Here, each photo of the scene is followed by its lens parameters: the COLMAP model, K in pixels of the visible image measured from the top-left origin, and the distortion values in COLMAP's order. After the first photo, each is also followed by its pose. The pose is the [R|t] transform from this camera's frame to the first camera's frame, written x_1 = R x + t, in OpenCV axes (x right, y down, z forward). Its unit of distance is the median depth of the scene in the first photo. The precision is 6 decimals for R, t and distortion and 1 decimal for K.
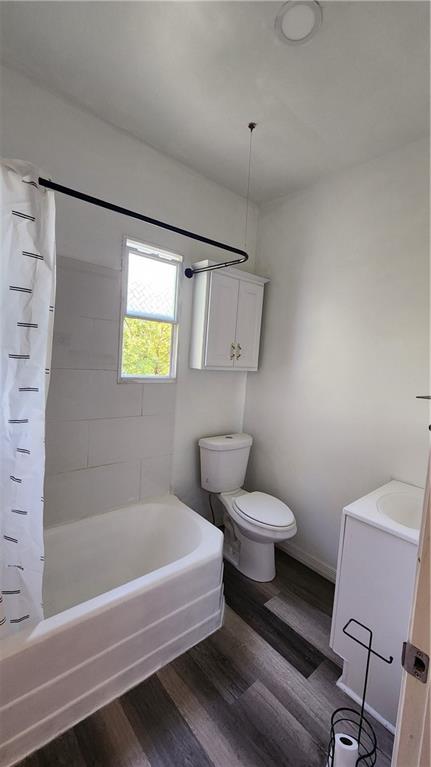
lens RADIAL K [[309.1, 0, 214.9], [0, 309.1, 383.4], [0, 0, 1]] dist [-0.000161, 0.000110]
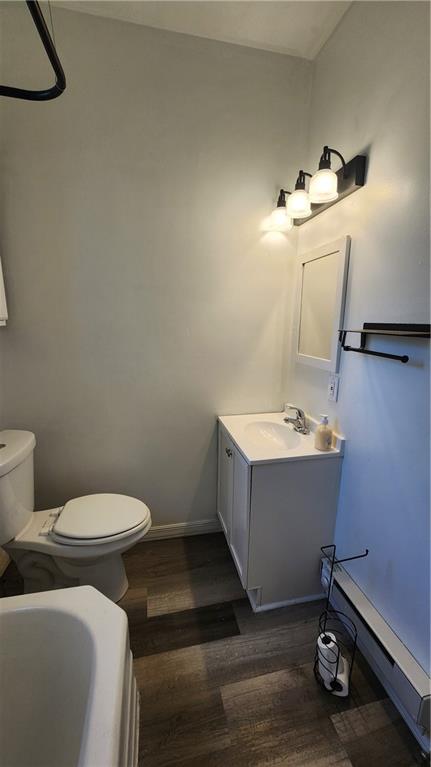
lens RADIAL K [[309.1, 0, 216.3], [0, 309.1, 385.9], [0, 0, 1]] dist [-0.000161, 0.000110]
pose [[0.473054, -0.251017, 0.844518, -0.323035], [0.092324, 0.967400, 0.235827, -0.047749], [-0.876183, -0.033590, 0.480807, 0.531105]]
